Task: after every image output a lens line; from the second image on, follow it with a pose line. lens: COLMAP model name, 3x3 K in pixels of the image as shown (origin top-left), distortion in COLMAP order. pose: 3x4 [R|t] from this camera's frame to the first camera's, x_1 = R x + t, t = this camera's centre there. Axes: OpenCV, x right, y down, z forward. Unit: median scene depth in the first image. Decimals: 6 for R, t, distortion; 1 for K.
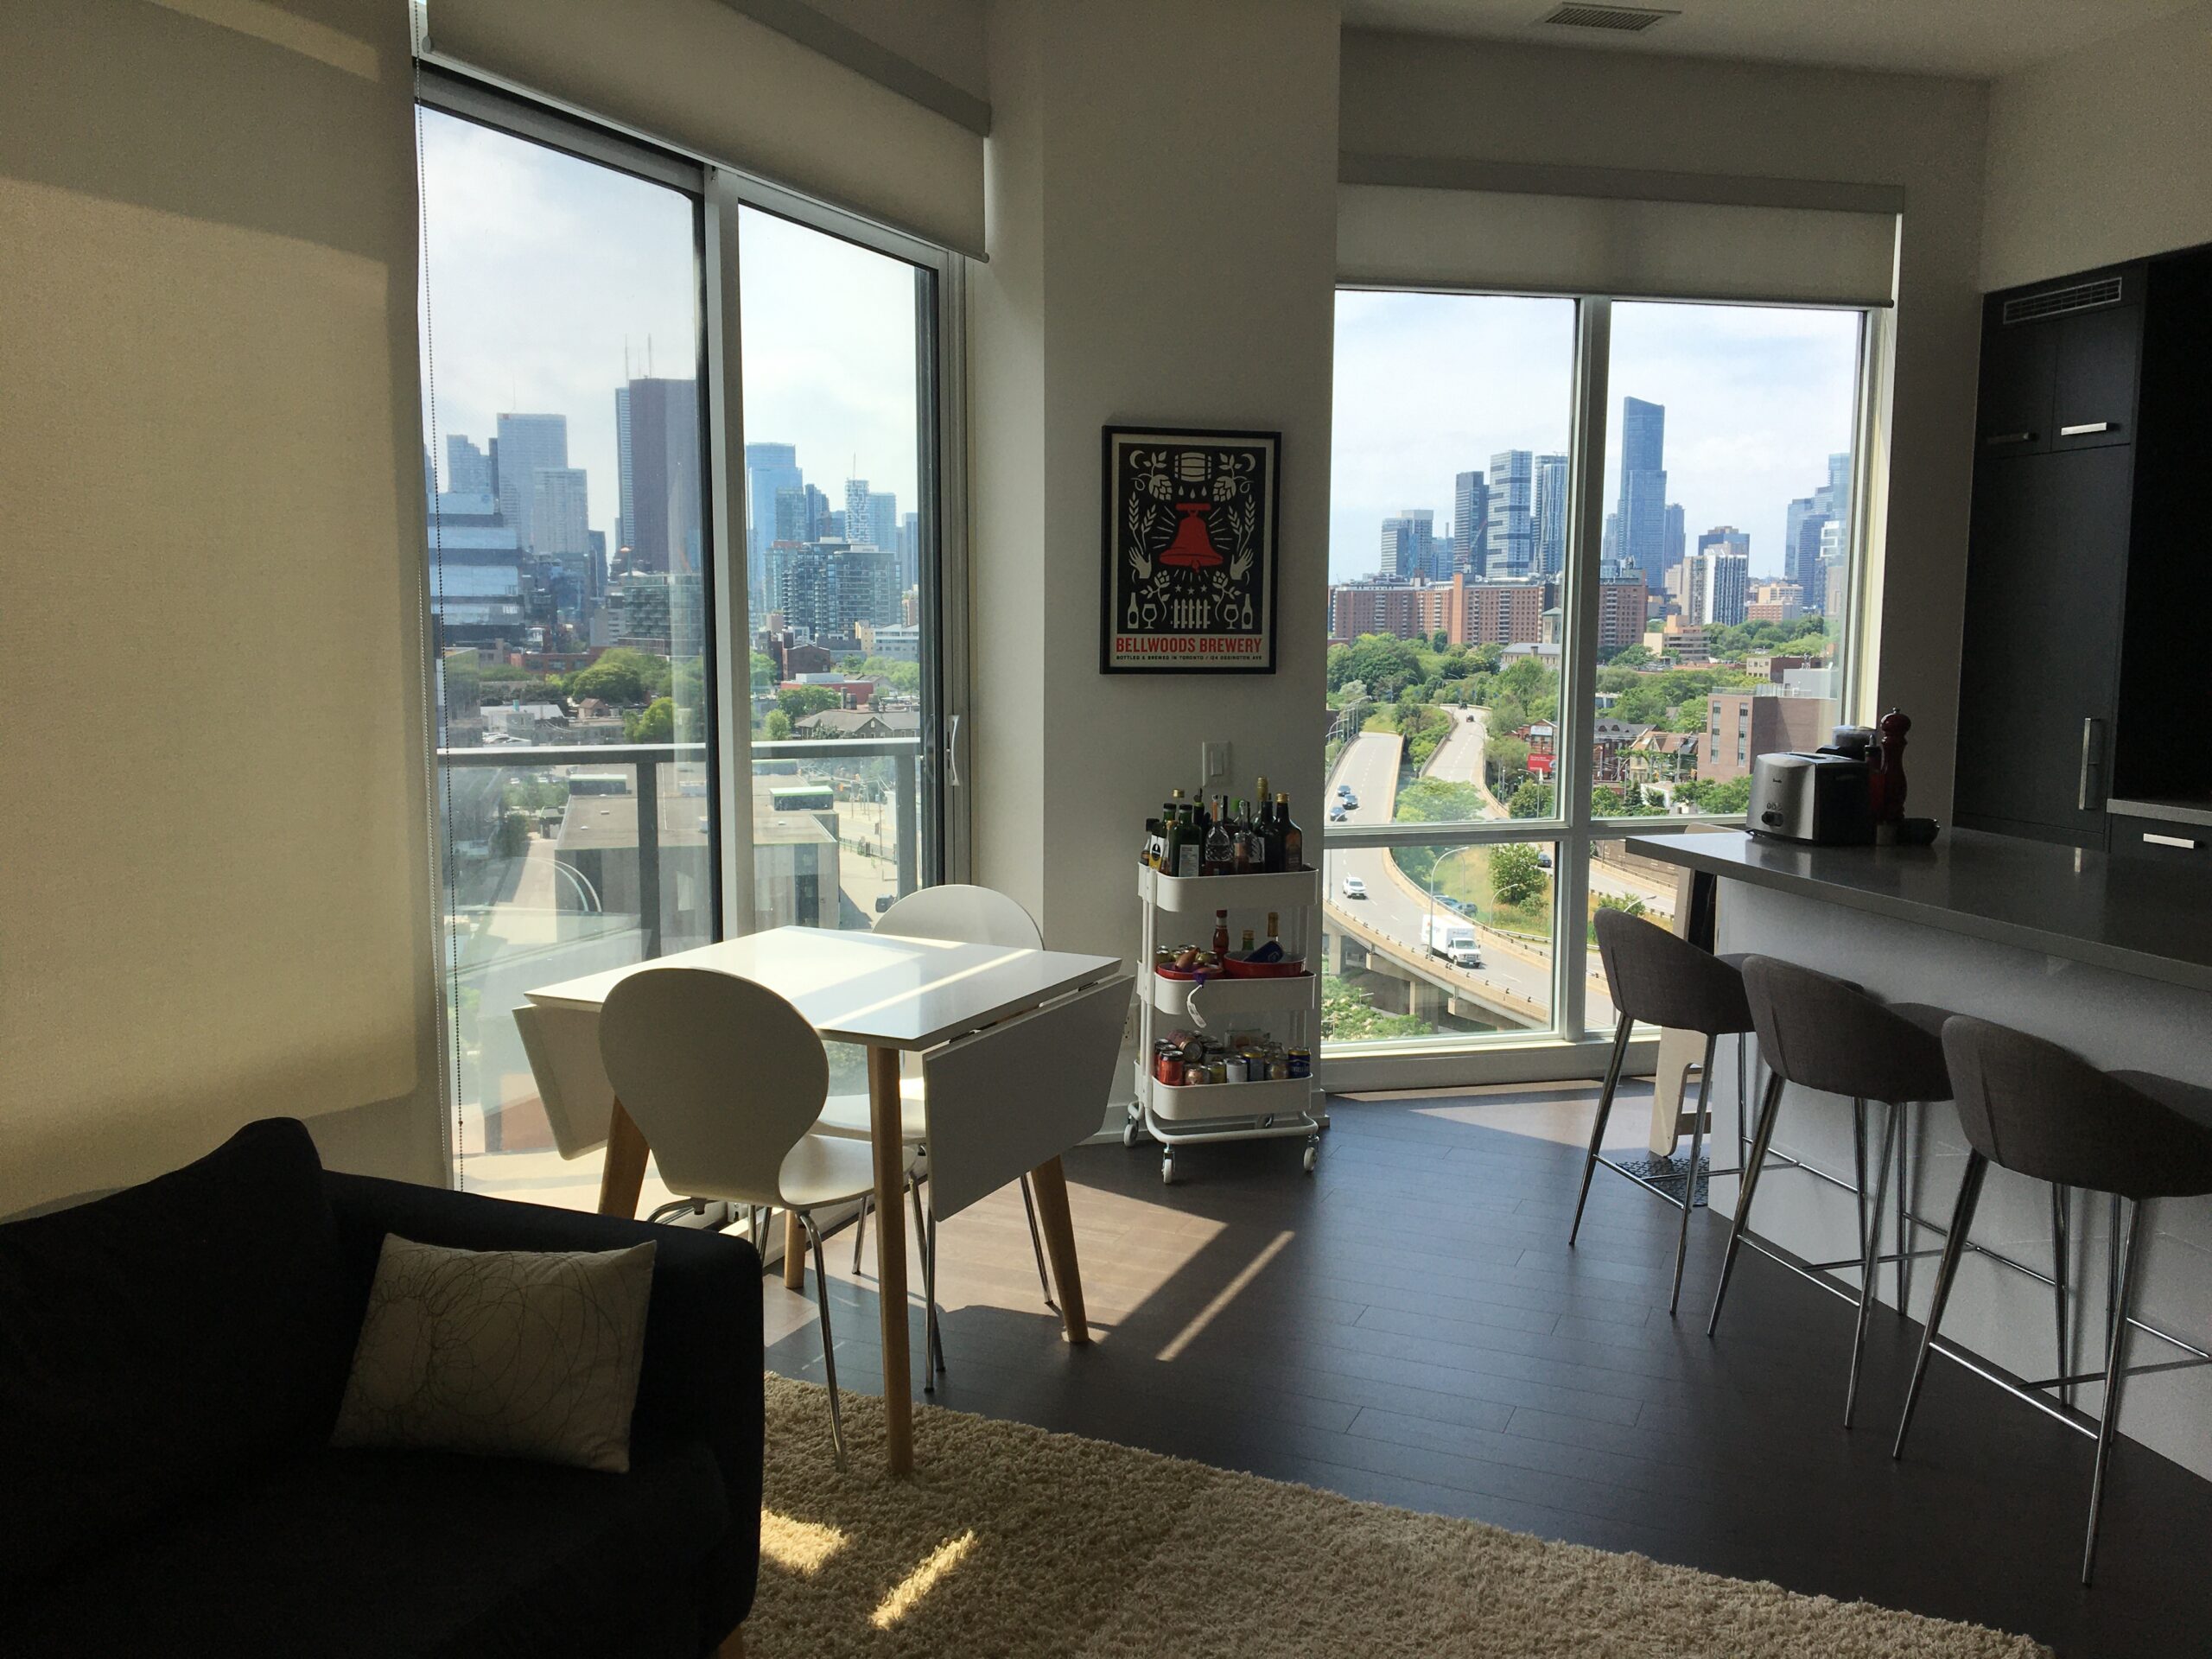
lens RADIAL K [[1863.6, 0, 1108.7], [0, 1863.6, 835.0], [0, 0, 1]] dist [0.062468, -0.019020]
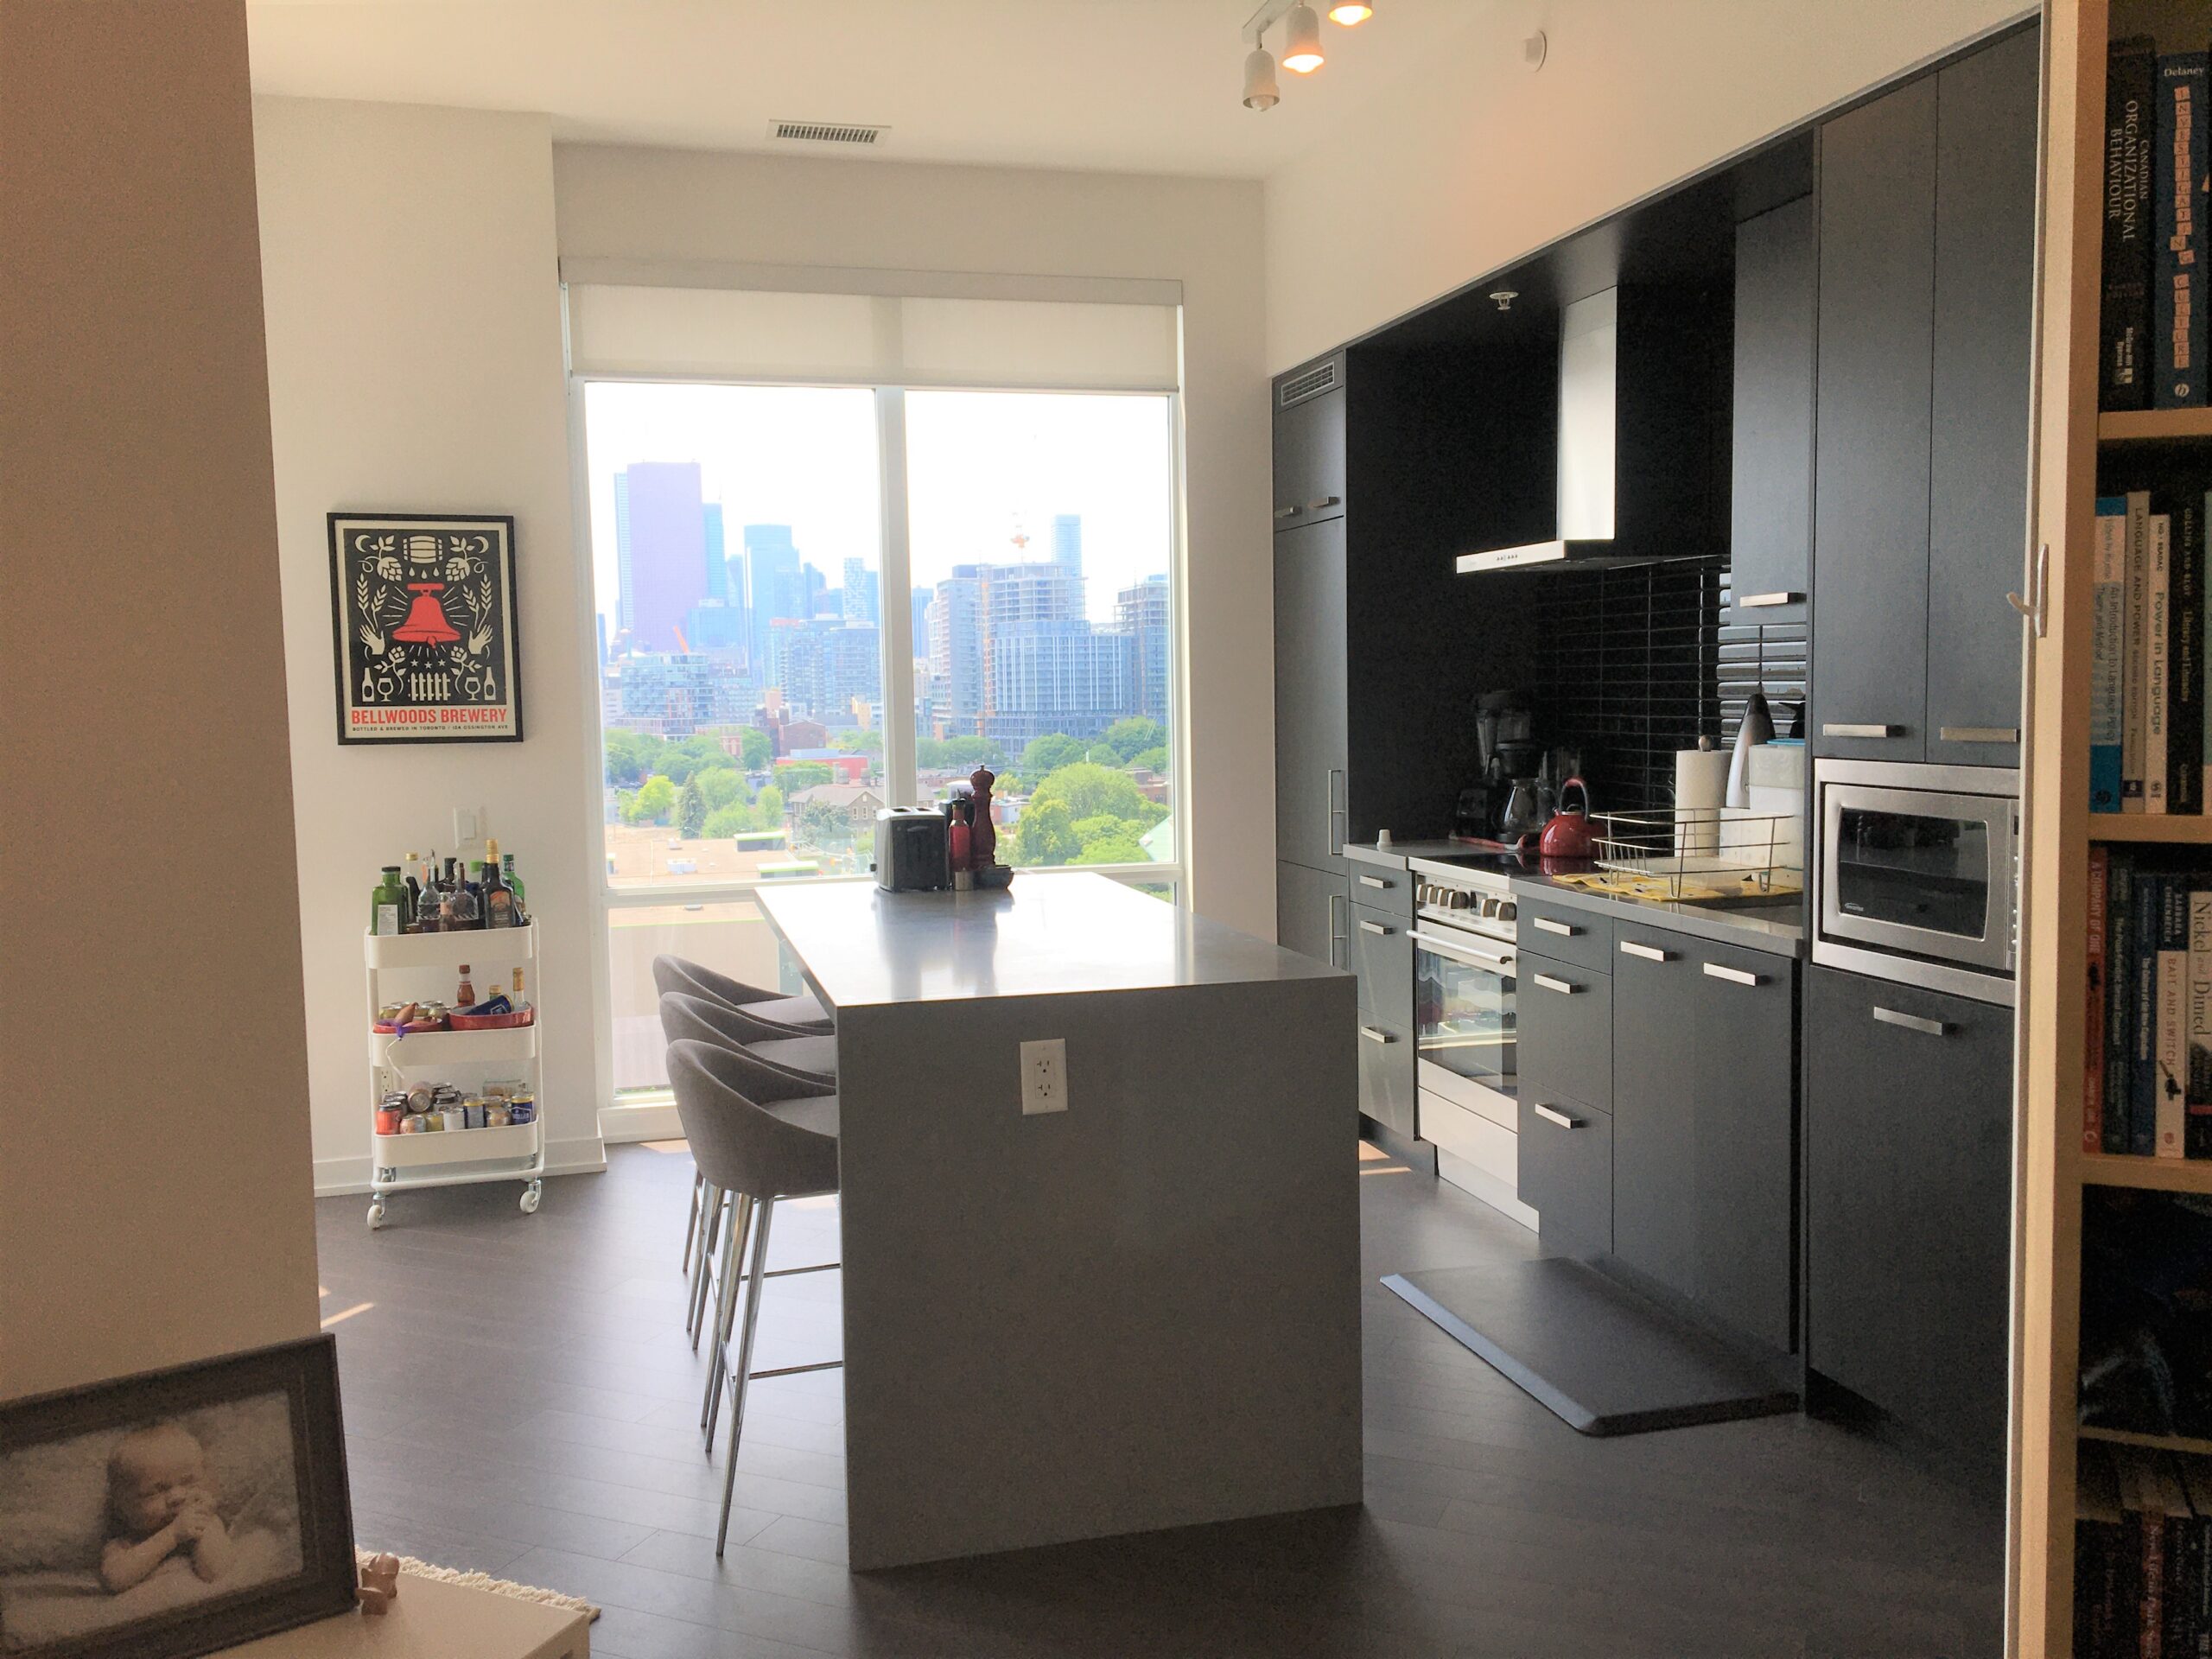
lens RADIAL K [[1863.6, 0, 1104.8], [0, 1863.6, 827.9], [0, 0, 1]] dist [0.062468, -0.019020]
pose [[0.999785, -0.020335, -0.004139, 0.430261], [0.020148, 0.998953, -0.041075, 0.013012], [0.004970, 0.040983, 0.999147, -0.060722]]
